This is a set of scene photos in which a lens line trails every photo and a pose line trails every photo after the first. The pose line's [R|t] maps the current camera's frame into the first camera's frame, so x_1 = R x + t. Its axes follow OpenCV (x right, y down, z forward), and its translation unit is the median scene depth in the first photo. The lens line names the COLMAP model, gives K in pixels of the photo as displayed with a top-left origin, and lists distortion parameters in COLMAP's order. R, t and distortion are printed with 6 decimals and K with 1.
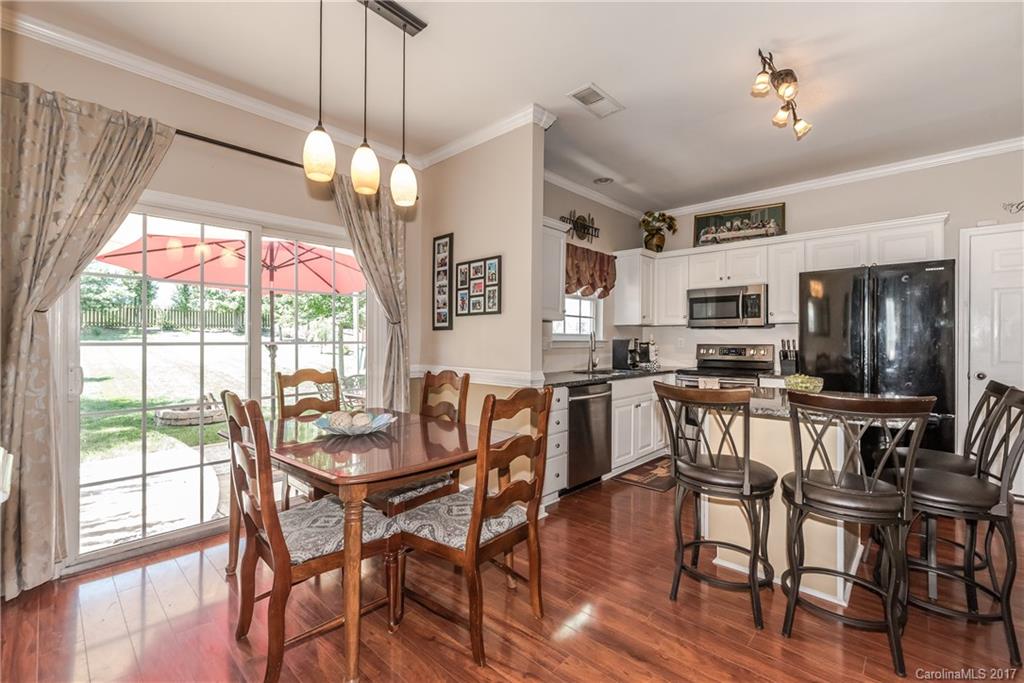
lens RADIAL K [[443.6, 0, 515.4], [0, 443.6, 339.9], [0, 0, 1]] dist [0.002738, -0.000681]
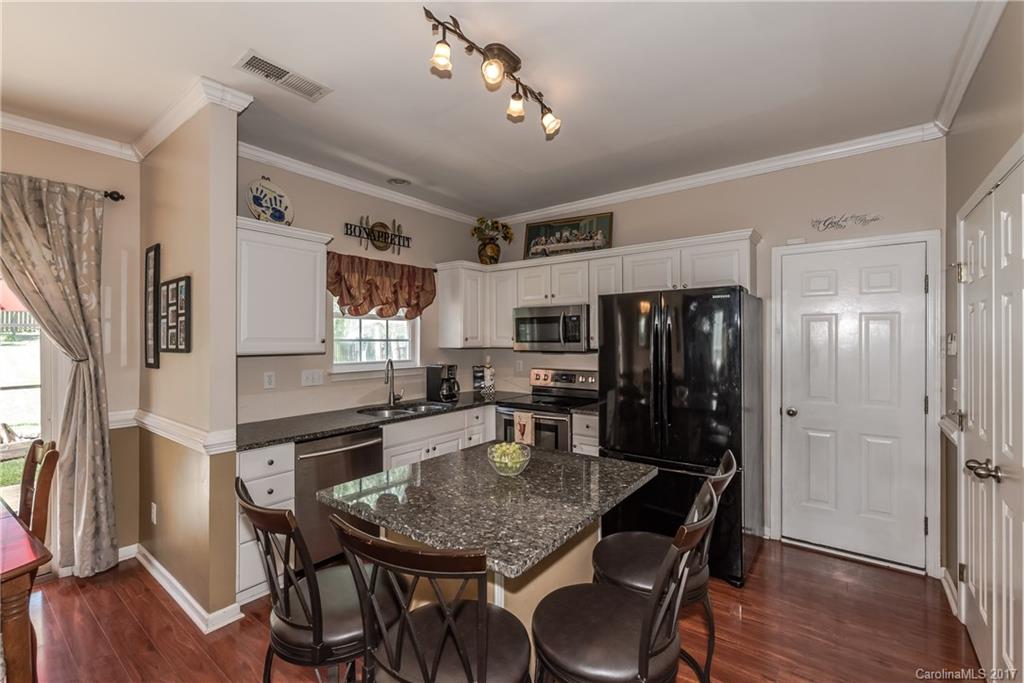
lens RADIAL K [[444.2, 0, 509.8], [0, 444.2, 337.3], [0, 0, 1]] dist [-0.000776, -0.000510]
pose [[0.995200, -0.007007, 0.097608, 0.312206], [0.007484, 0.999962, -0.004526, -0.054717], [-0.097573, 0.005234, 0.995215, 0.132191]]
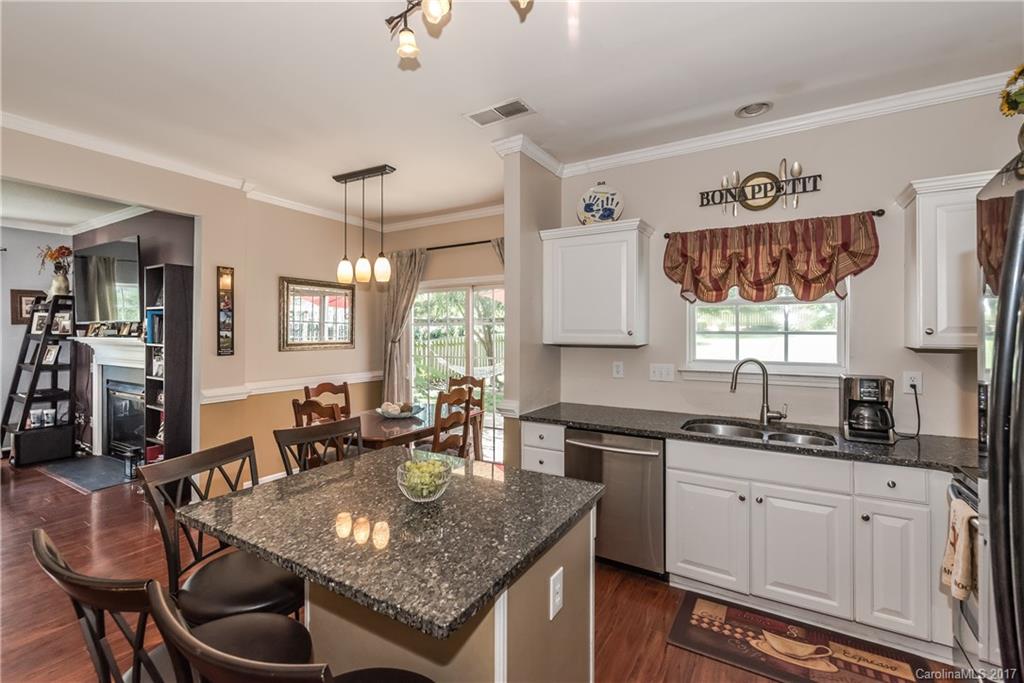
lens RADIAL K [[443.6, 0, 514.8], [0, 443.6, 332.4], [0, 0, 1]] dist [0.000837, -0.000141]
pose [[0.208764, -0.003368, -0.977960, 0.689617], [-0.000413, 0.999994, -0.003532, -0.053169], [0.977966, 0.001141, 0.208761, 0.538813]]
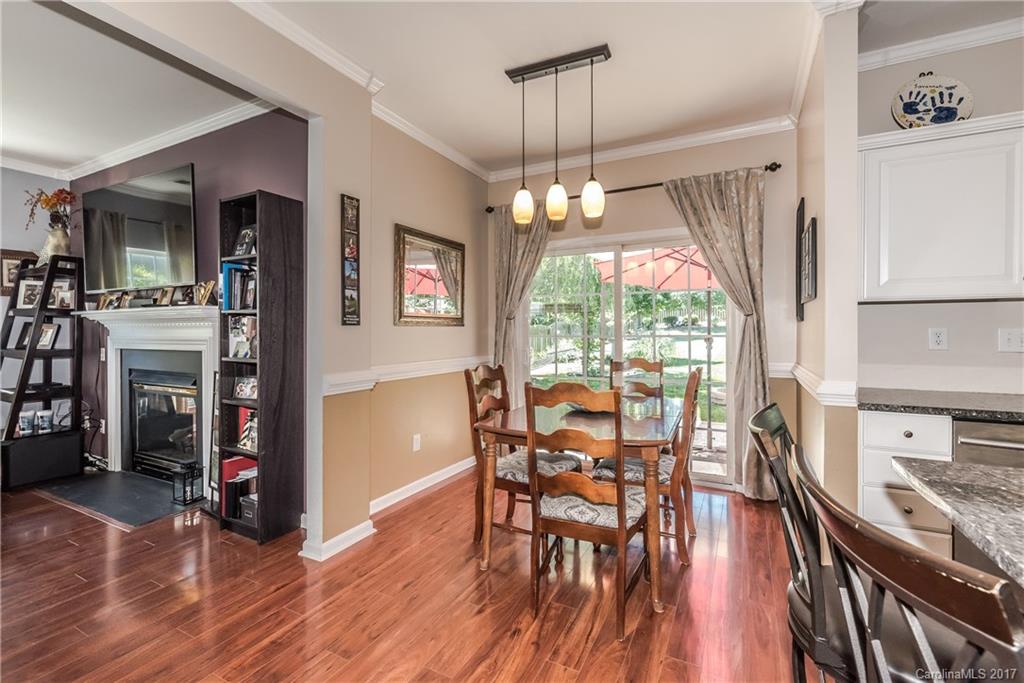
lens RADIAL K [[443.6, 0, 514.8], [0, 443.6, 332.4], [0, 0, 1]] dist [0.000837, -0.000141]
pose [[0.274477, -0.002615, -0.961590, 0.375760], [0.003320, 0.999993, -0.001772, -0.002040], [0.961588, -0.002706, 0.274484, 0.231657]]
